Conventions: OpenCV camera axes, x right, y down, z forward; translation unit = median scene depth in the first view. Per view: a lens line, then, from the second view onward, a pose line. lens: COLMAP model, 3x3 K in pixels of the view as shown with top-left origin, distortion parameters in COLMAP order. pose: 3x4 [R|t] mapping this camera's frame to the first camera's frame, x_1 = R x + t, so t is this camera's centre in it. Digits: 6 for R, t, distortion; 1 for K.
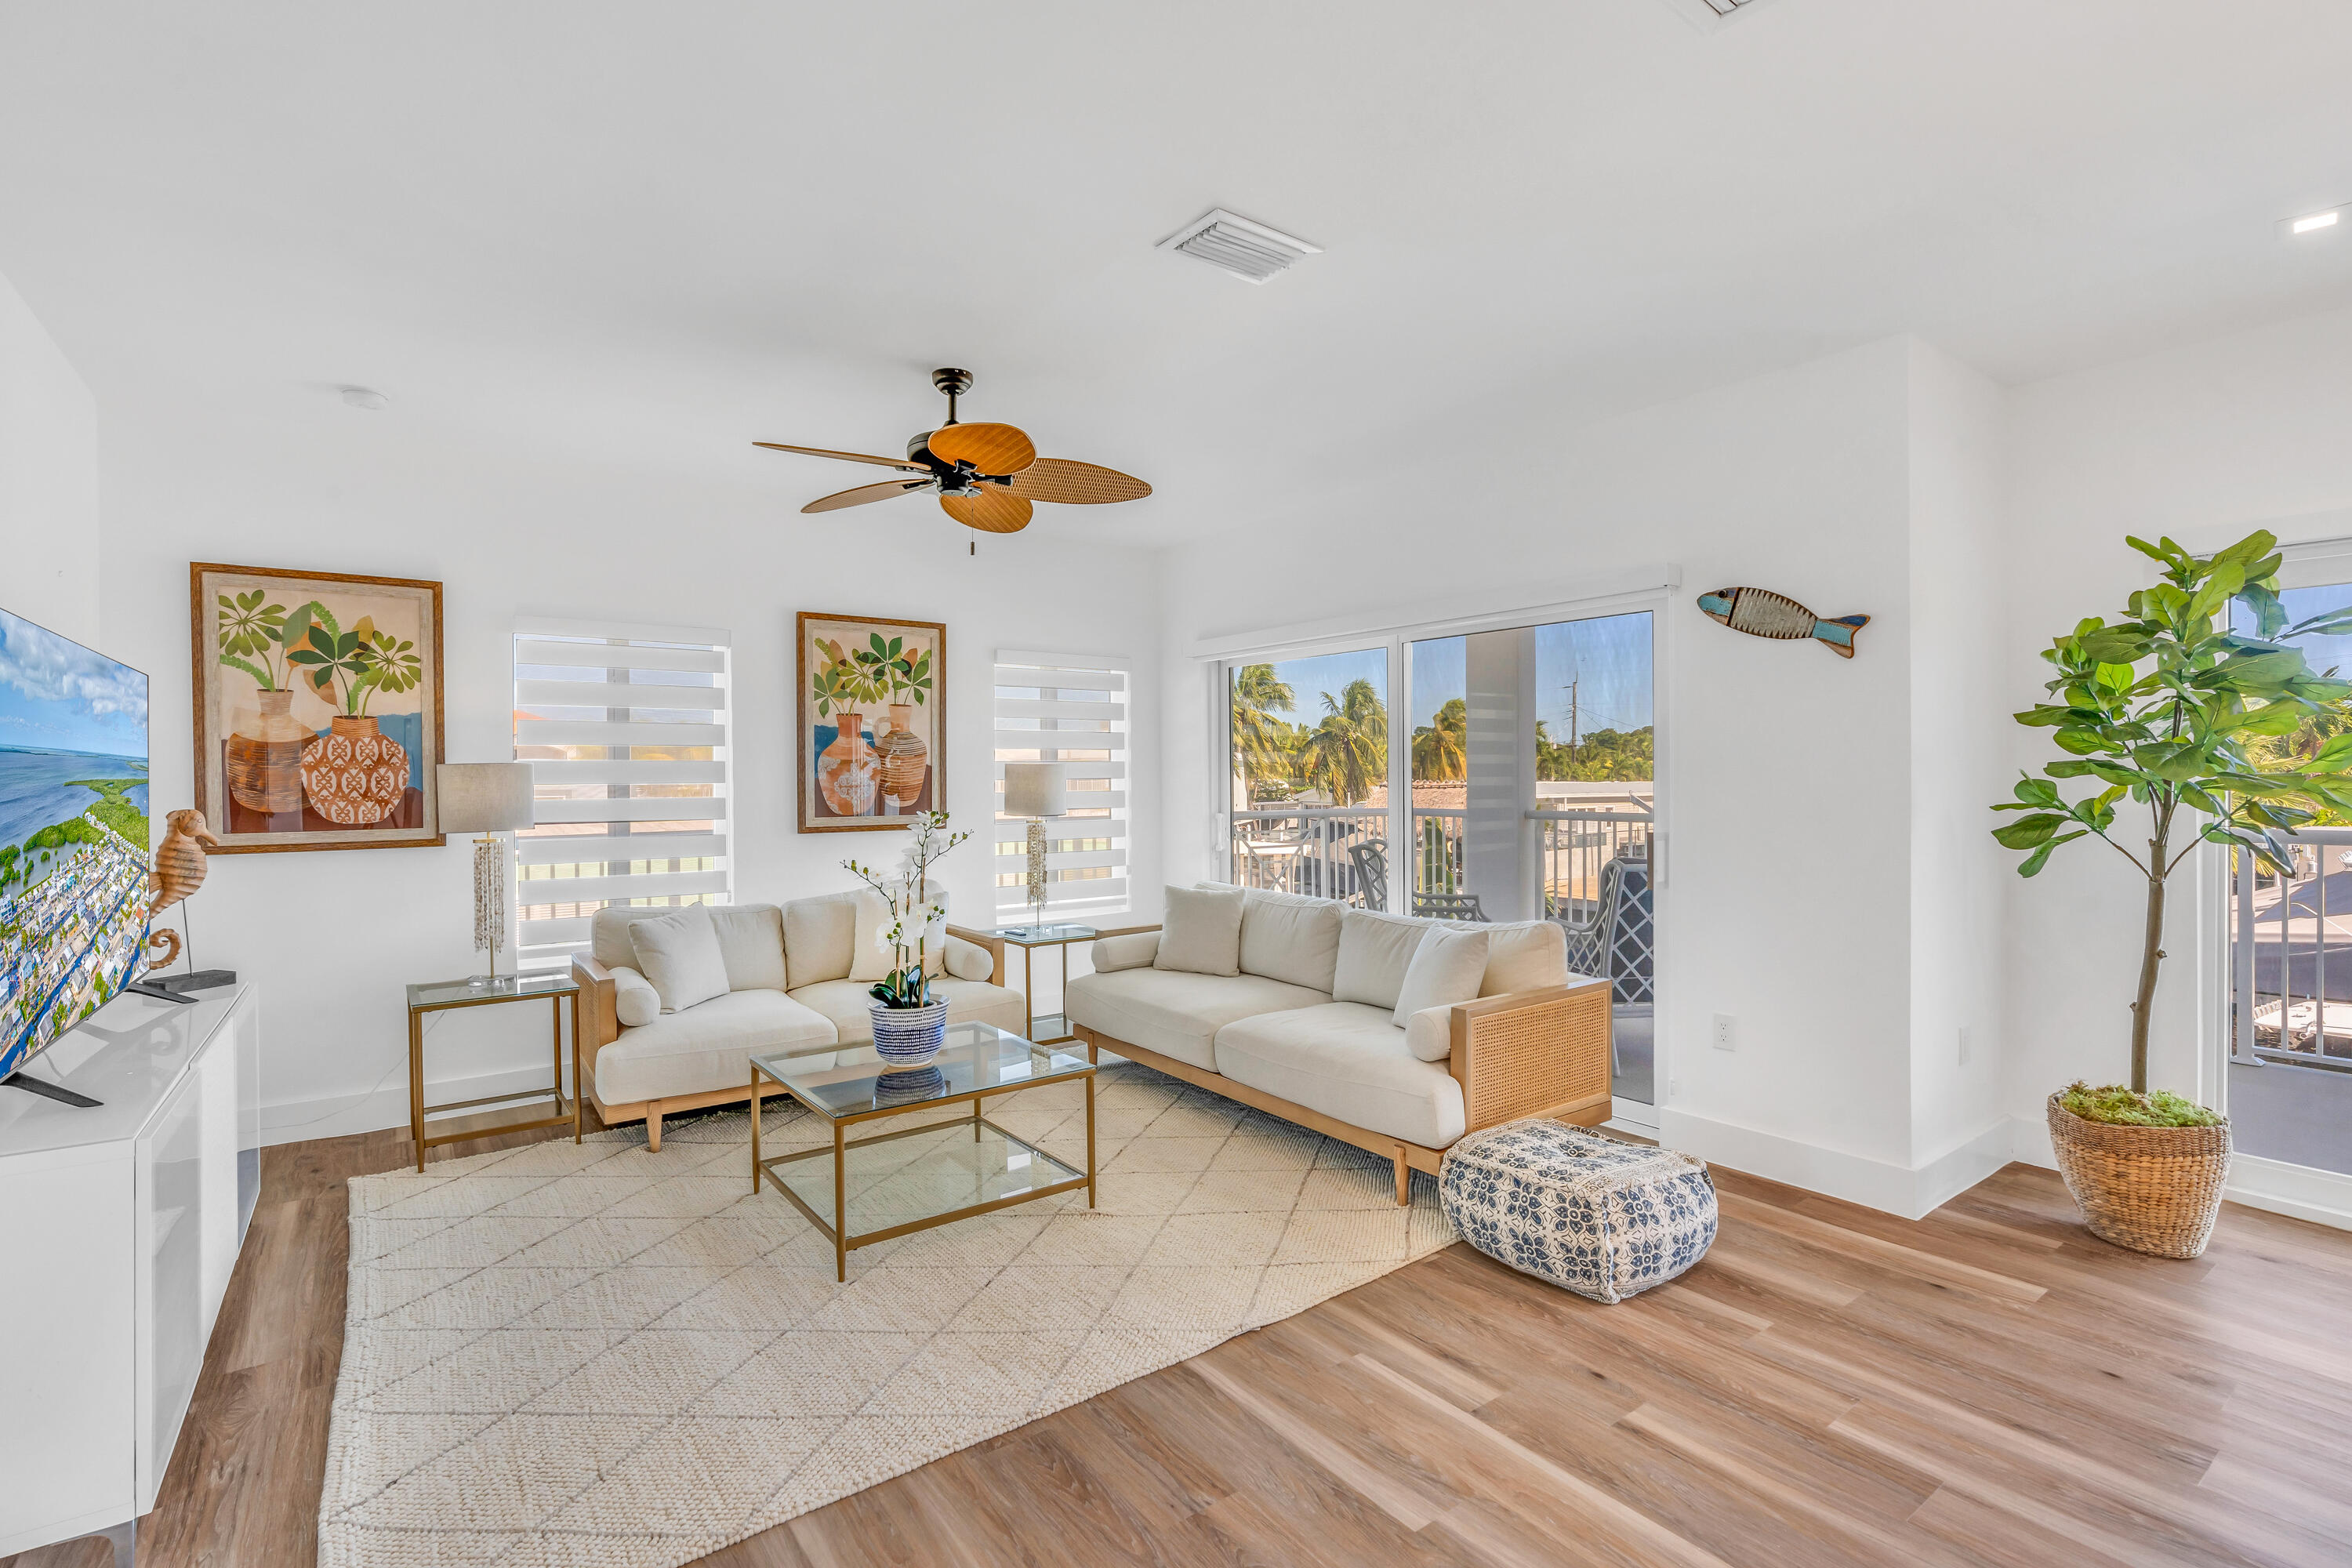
lens RADIAL K [[1092.1, 0, 1182.6], [0, 1092.1, 779.0], [0, 0, 1]] dist [-0.004073, -0.000019]
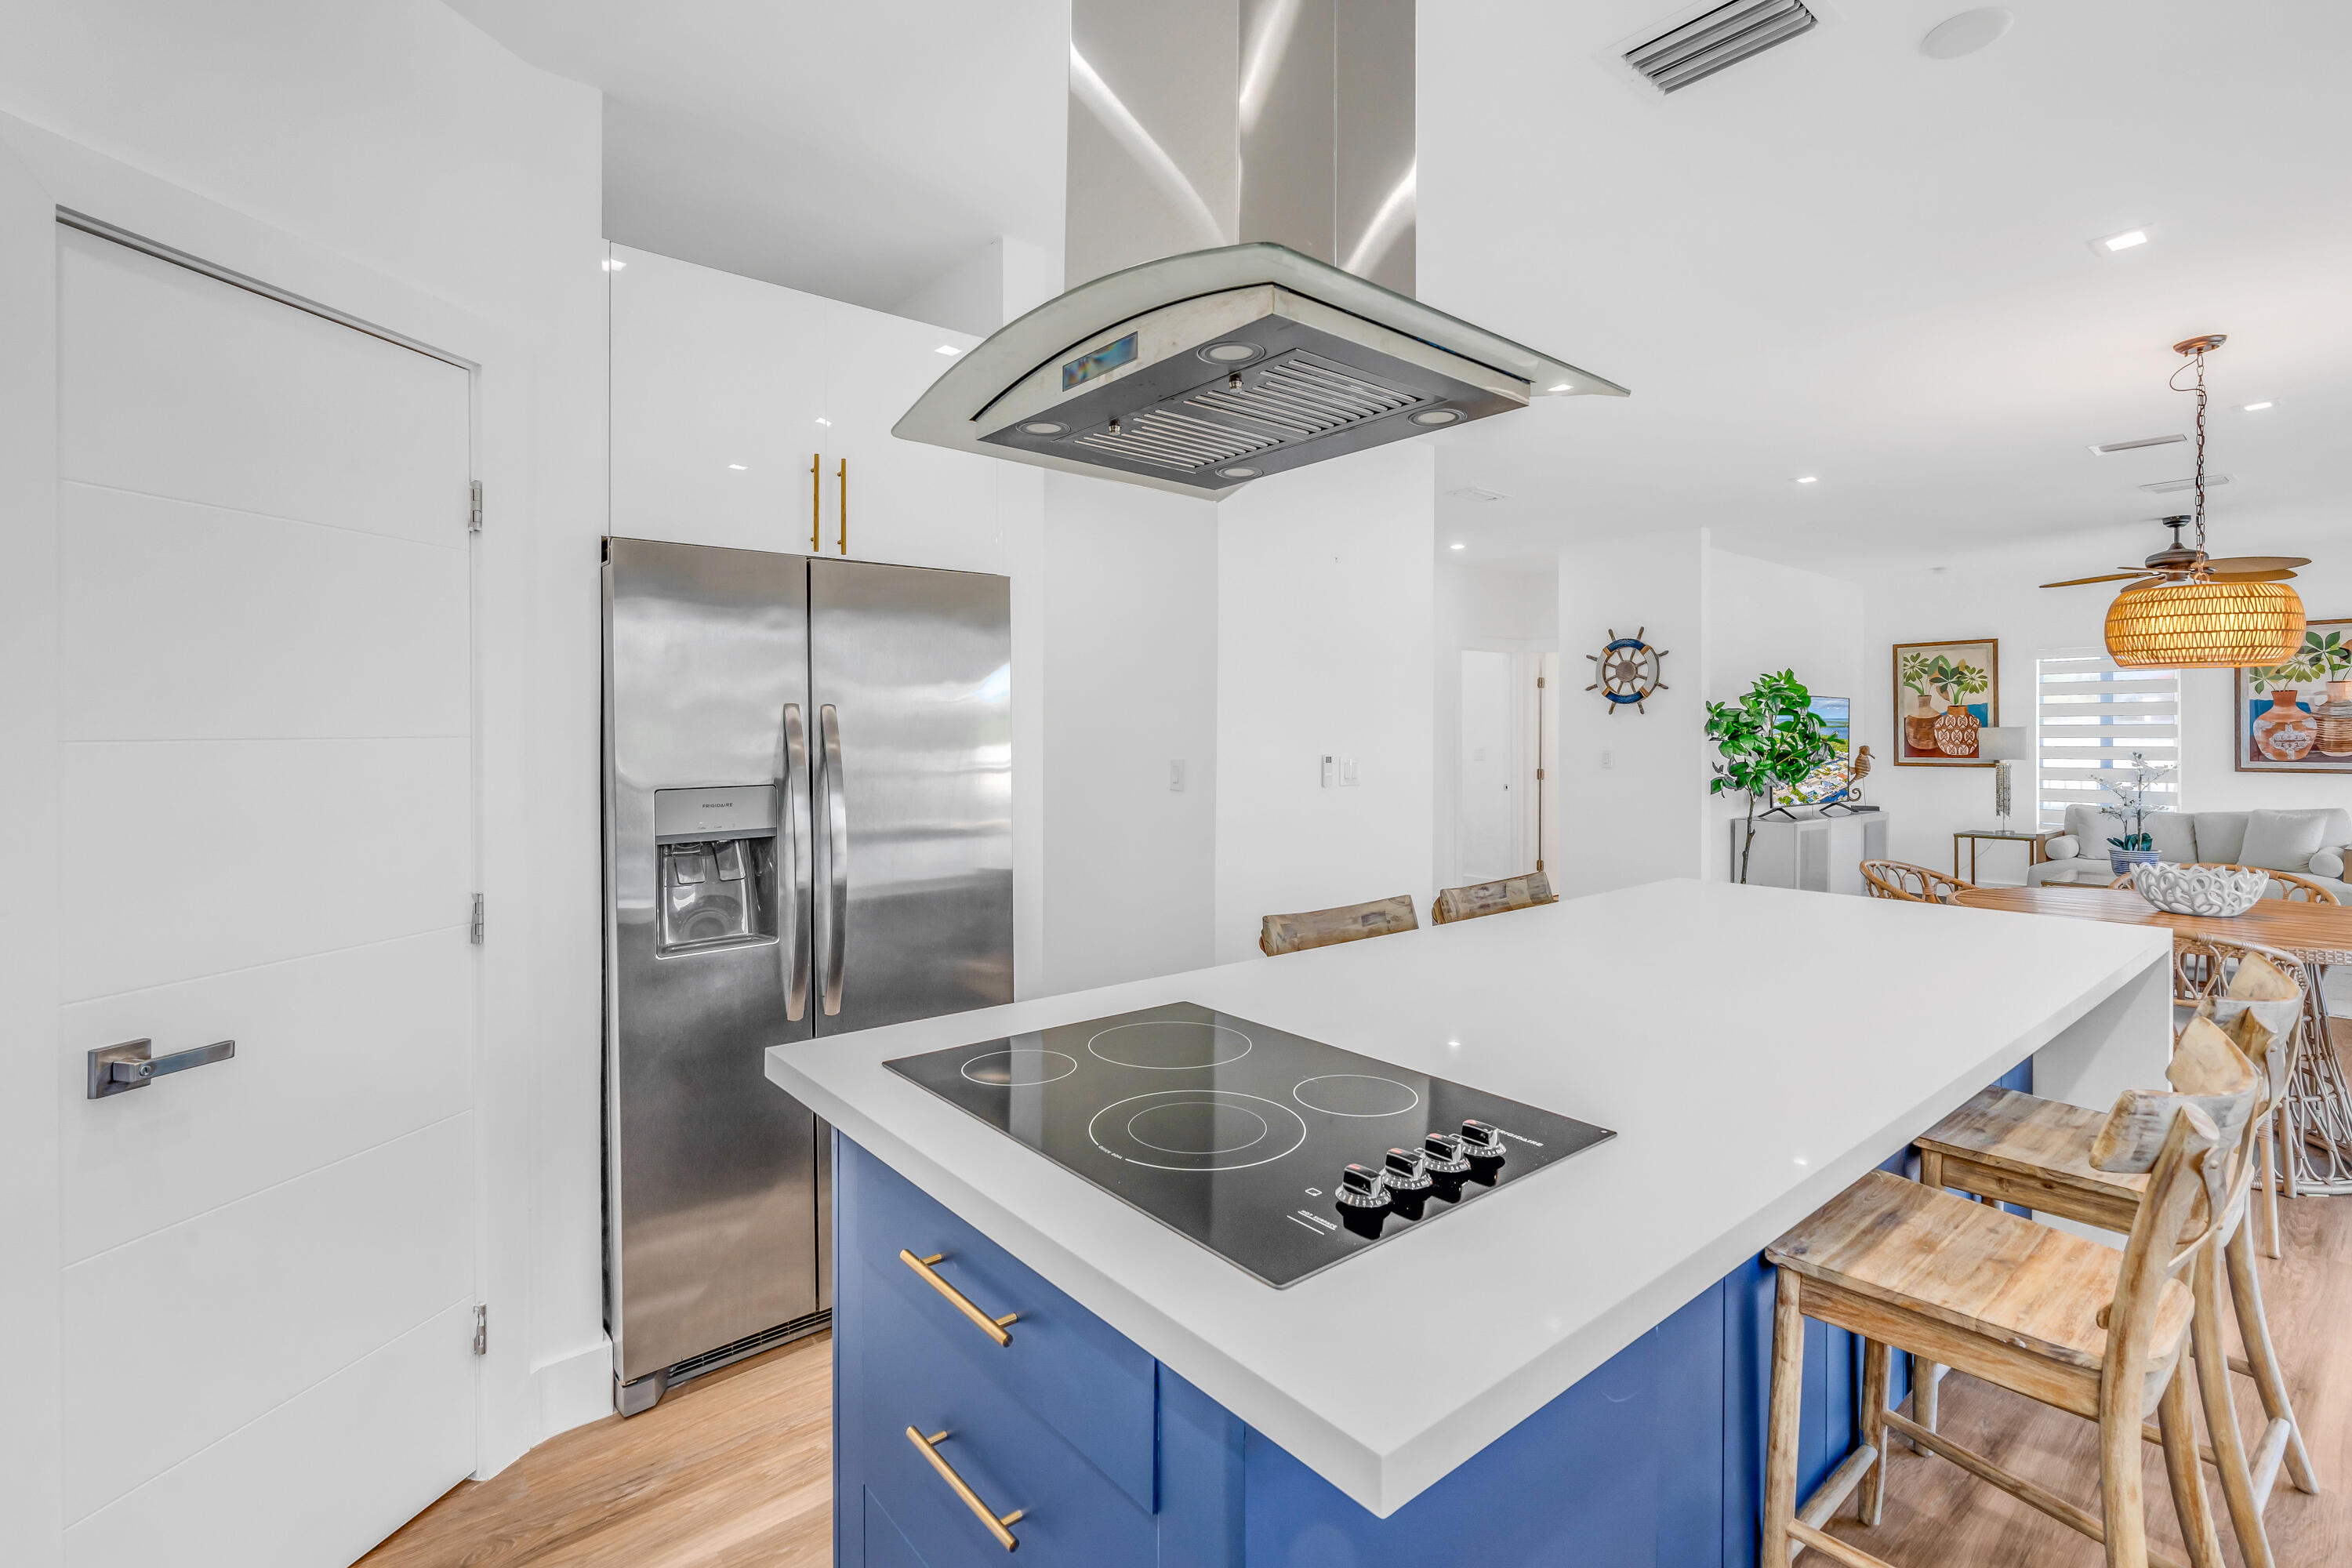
lens RADIAL K [[1085.3, 0, 1184.6], [0, 1085.3, 740.3], [0, 0, 1]] dist [-0.002452, 0.000199]
pose [[0.066606, 0.009085, -0.997738, 1.283456], [-0.004031, 0.999953, 0.008836, -0.001079], [0.997771, 0.003433, 0.066640, -0.676235]]
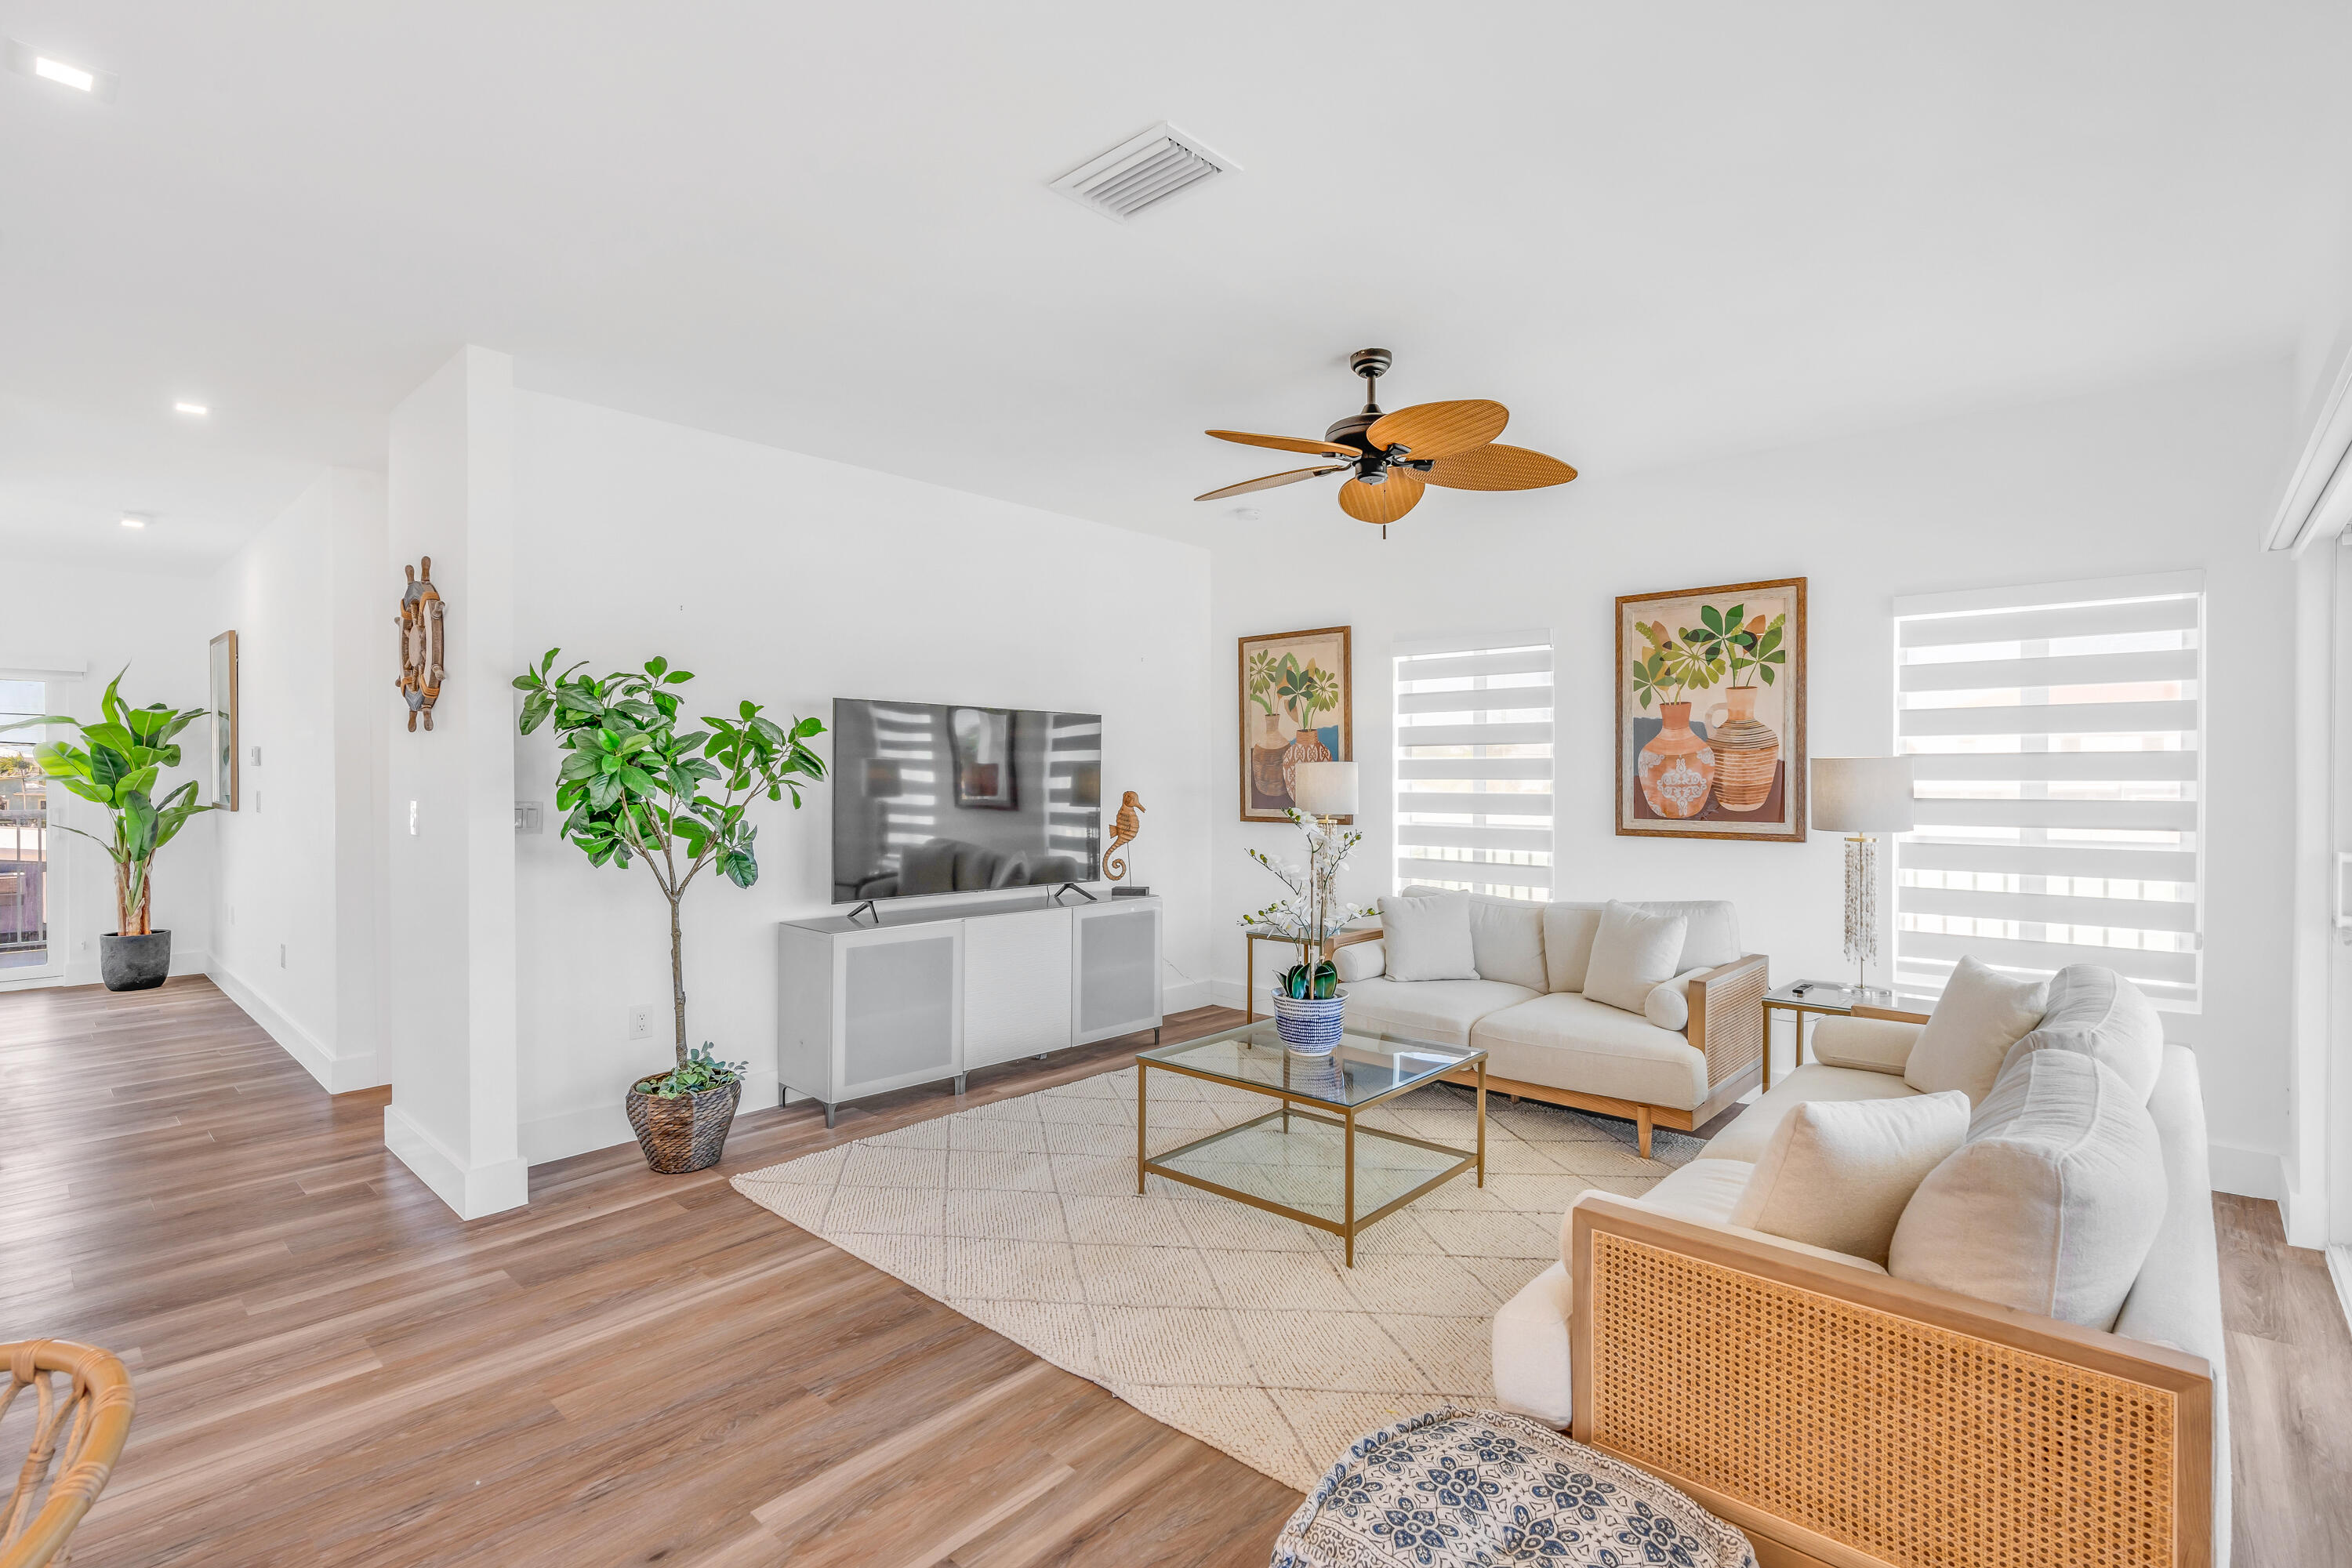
lens RADIAL K [[1092.1, 0, 1182.6], [0, 1092.1, 779.0], [0, 0, 1]] dist [-0.004073, -0.000019]
pose [[0.193651, 0.008031, -0.981038, 0.599713], [-0.008196, 0.999945, 0.006568, -0.001397], [0.981036, 0.006768, 0.193706, 0.559124]]
